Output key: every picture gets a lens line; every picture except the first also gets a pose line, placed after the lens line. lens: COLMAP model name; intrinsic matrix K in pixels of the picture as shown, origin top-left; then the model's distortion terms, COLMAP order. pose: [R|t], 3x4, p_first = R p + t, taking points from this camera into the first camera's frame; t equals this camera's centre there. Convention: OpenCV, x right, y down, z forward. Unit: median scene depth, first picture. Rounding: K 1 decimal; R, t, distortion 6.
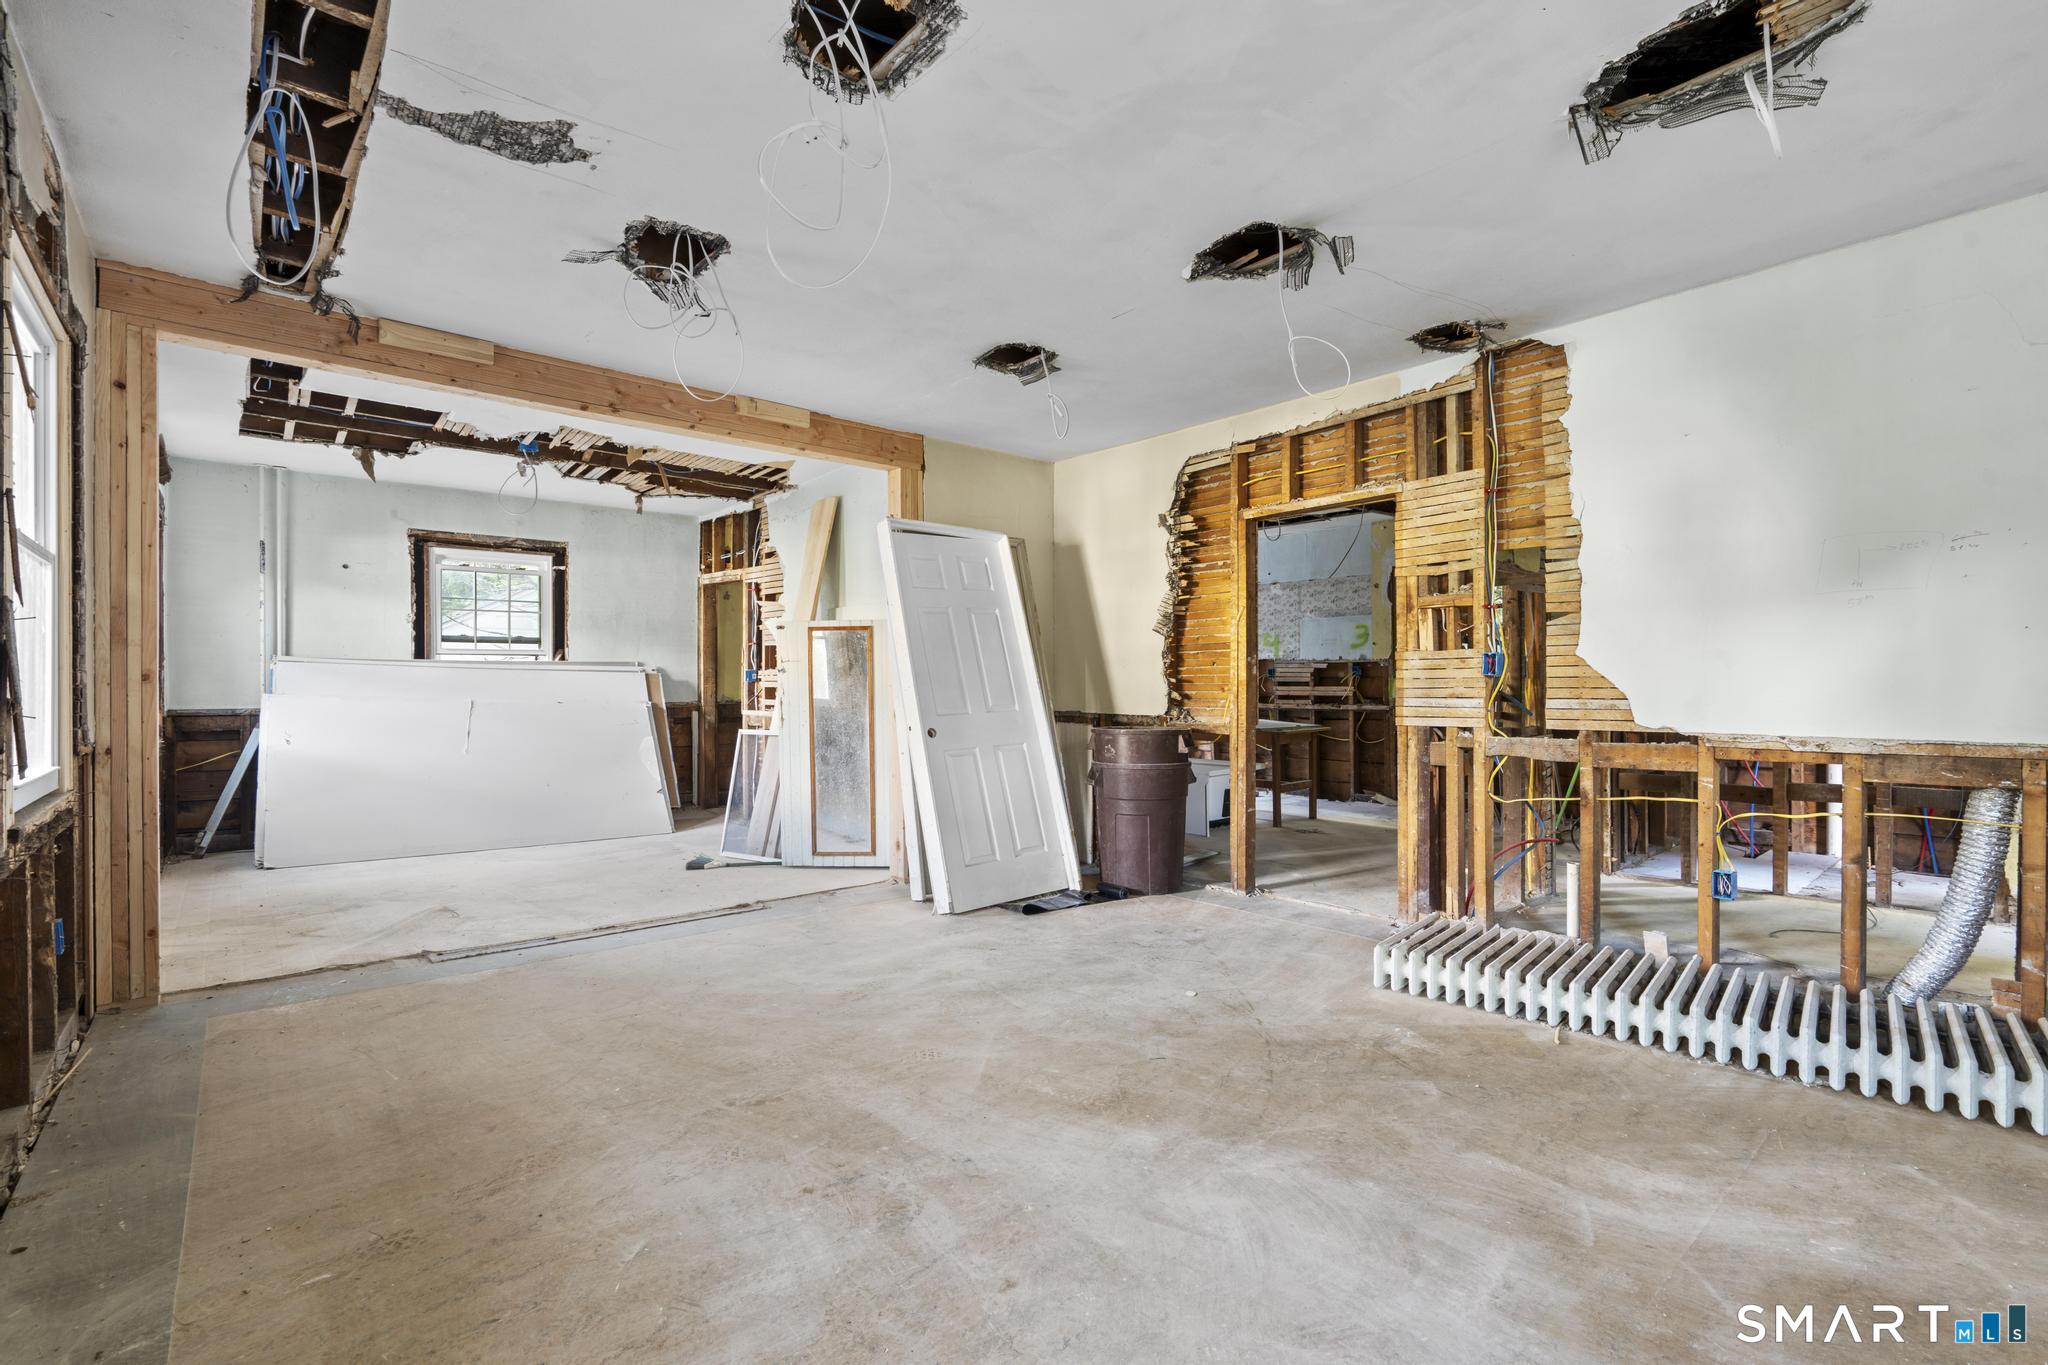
lens RADIAL K [[918.5, 0, 1023.0], [0, 918.5, 681.9], [0, 0, 1]] dist [-0.011153, 0.005493]
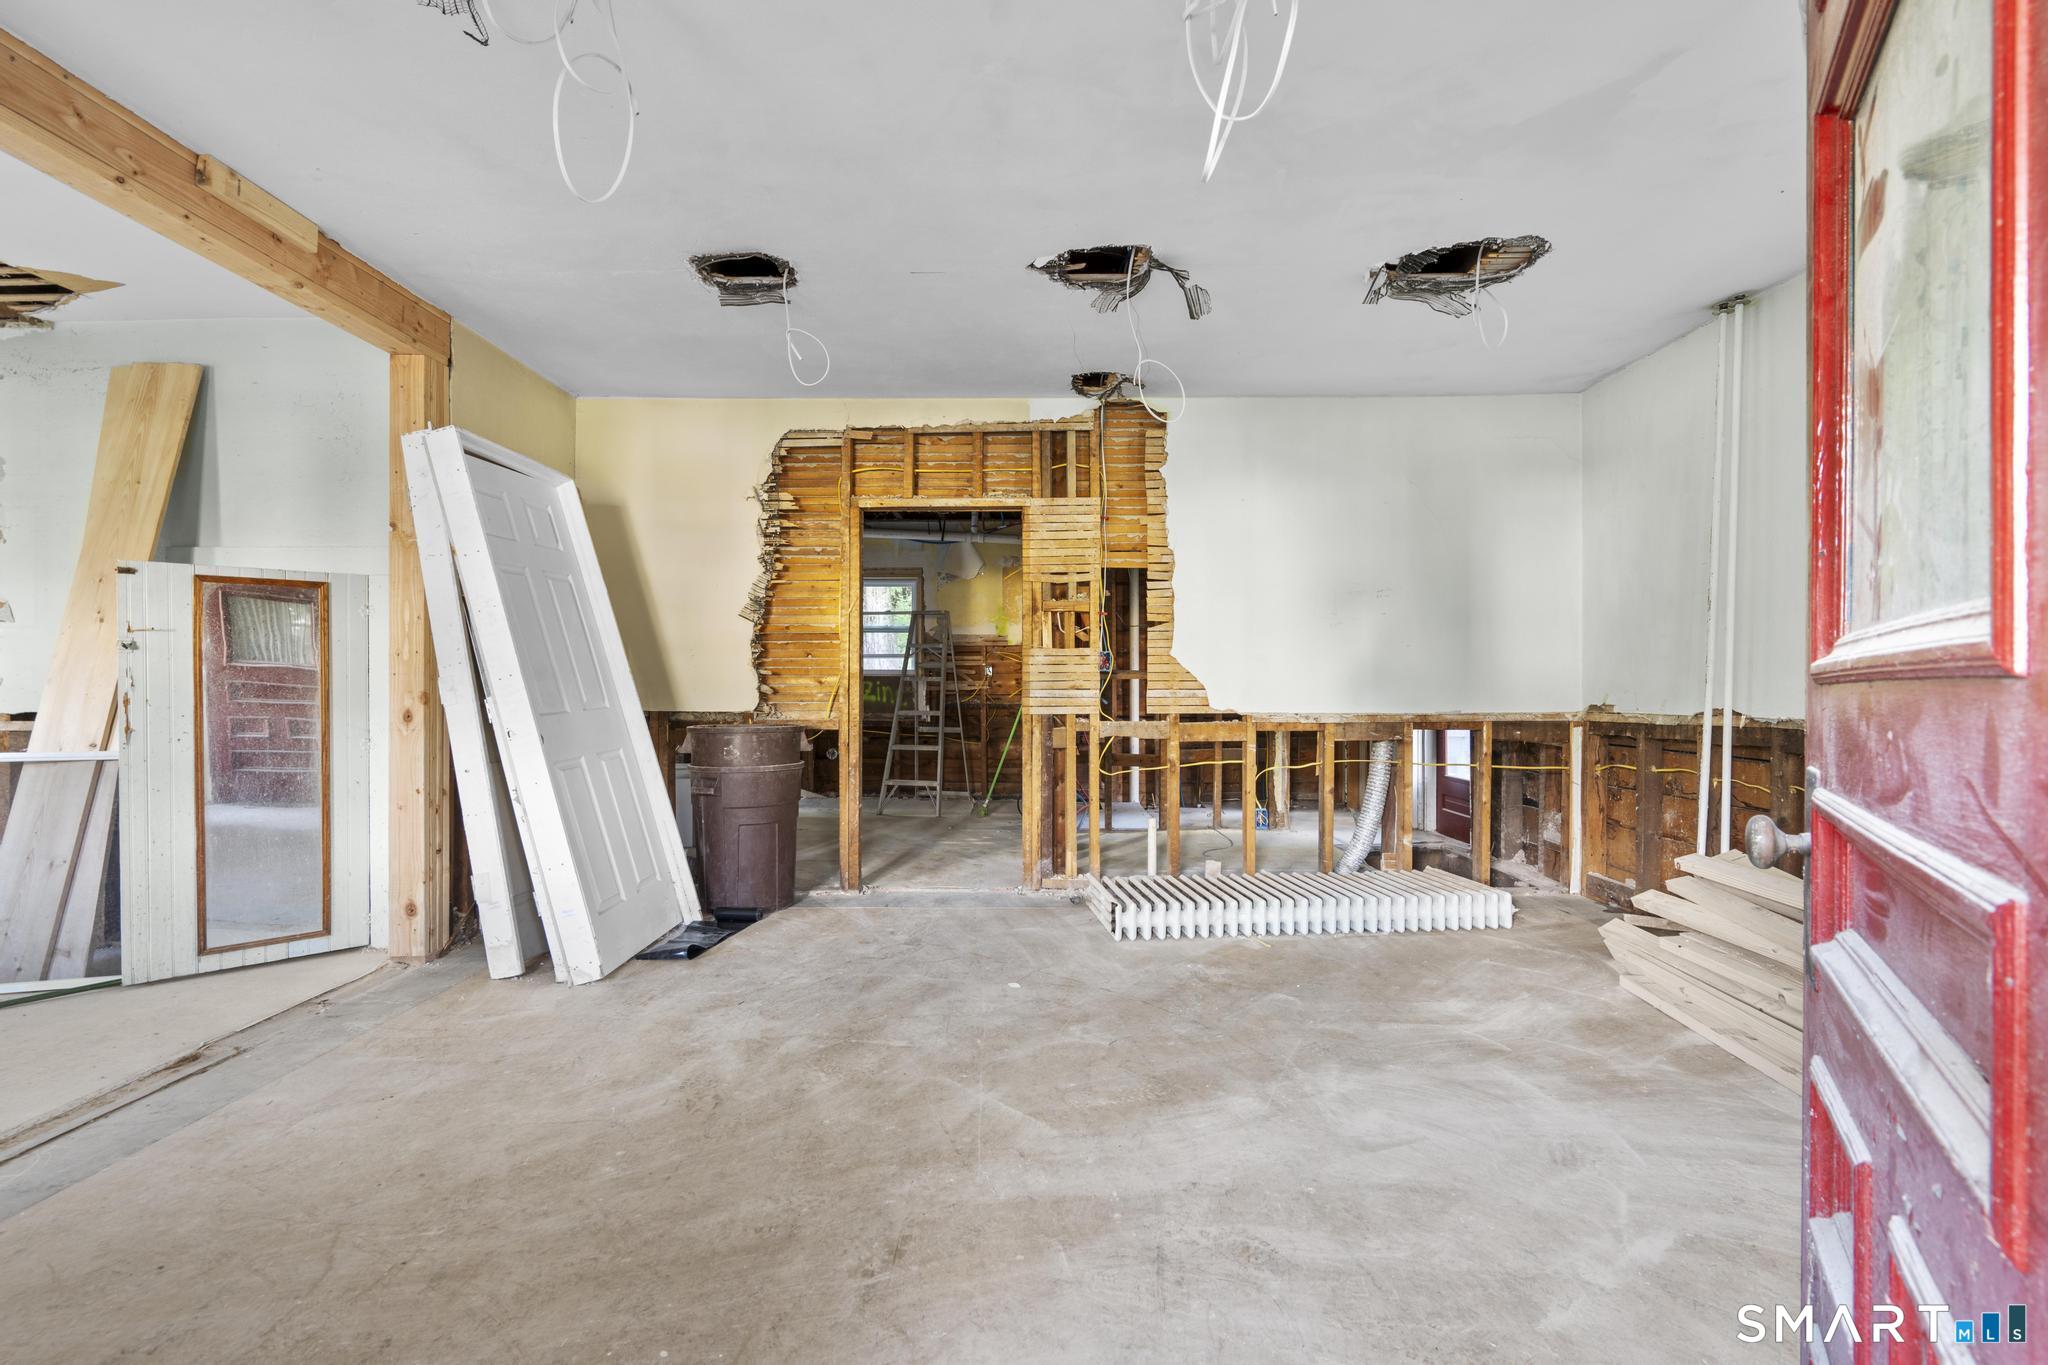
lens RADIAL K [[918.5, 0, 1025.9], [0, 918.5, 681.2], [0, 0, 1]] dist [-0.011153, 0.005493]
pose [[0.652872, 0.007821, 0.757427, -0.461168], [-0.005767, 0.999969, -0.005355, 0.013717], [-0.757446, -0.000872, 0.652897, 0.282090]]
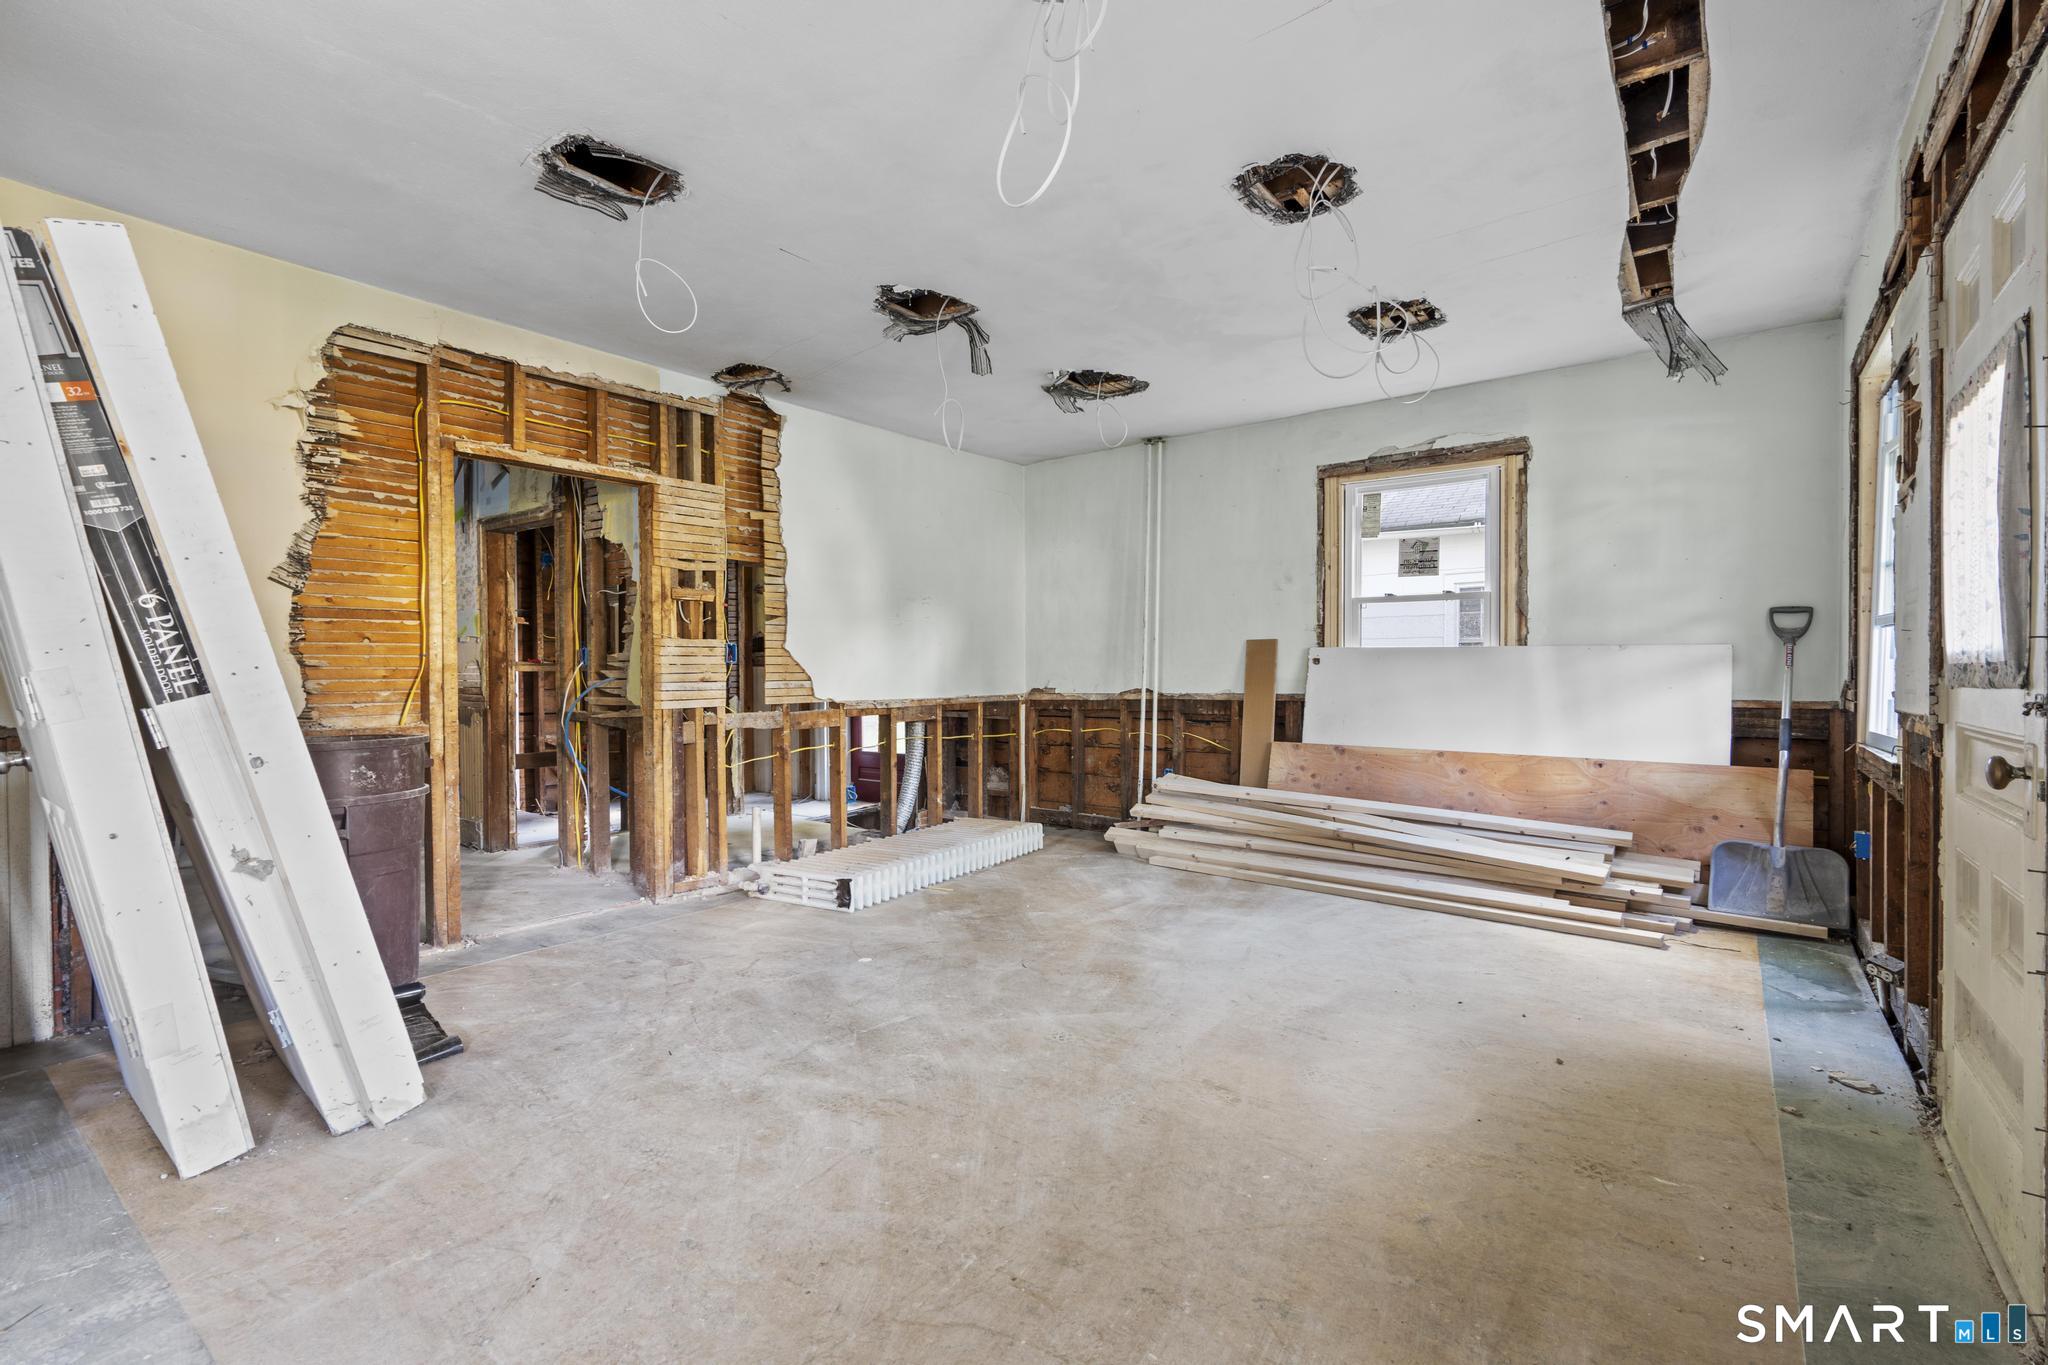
lens RADIAL K [[918.5, 0, 1027.8], [0, 918.5, 681.1], [0, 0, 1]] dist [-0.011153, 0.005493]
pose [[-0.213244, -0.002499, 0.976996, -0.725531], [0.003337, 0.999989, 0.003287, 0.014096], [-0.976993, 0.003961, -0.213233, 0.854225]]
